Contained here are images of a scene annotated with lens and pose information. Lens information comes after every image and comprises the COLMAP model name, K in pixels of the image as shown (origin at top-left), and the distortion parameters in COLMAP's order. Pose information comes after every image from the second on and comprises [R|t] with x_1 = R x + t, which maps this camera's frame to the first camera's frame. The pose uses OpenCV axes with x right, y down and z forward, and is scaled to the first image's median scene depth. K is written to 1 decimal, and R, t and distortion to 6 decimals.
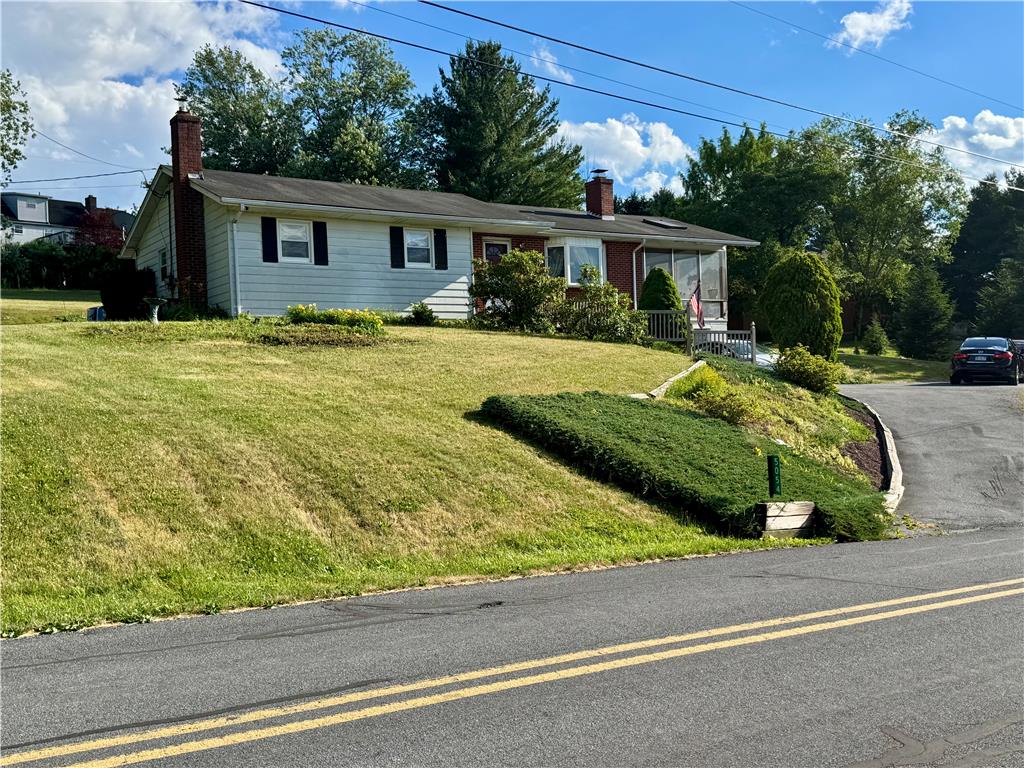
lens RADIAL K [[1047.4, 0, 512.3], [0, 1047.4, 383.7], [0, 0, 1]] dist [0.019557, 0.000000]
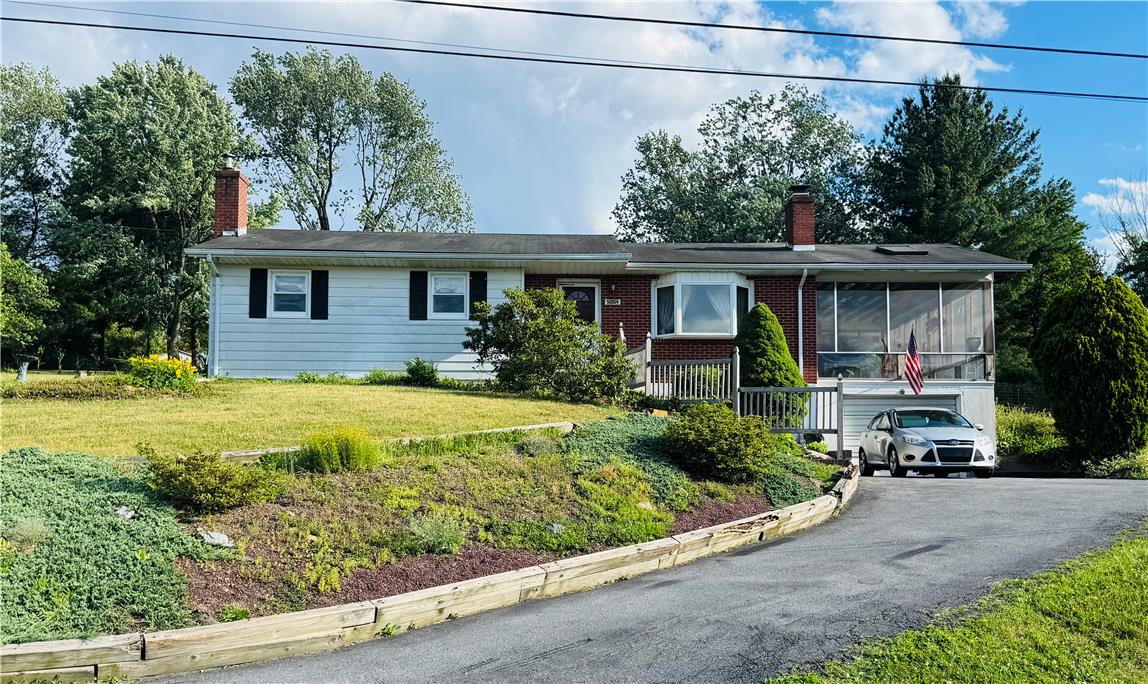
lens RADIAL K [[1045.1, 0, 574.1], [0, 1045.1, 343.5], [0, 0, 1]] dist [0.053193, 0.000000]
pose [[0.839964, -0.039058, -0.541235, 0.449187], [-0.031221, 0.992276, -0.120060, 0.004664], [0.541743, 0.117744, 0.832256, 0.378306]]
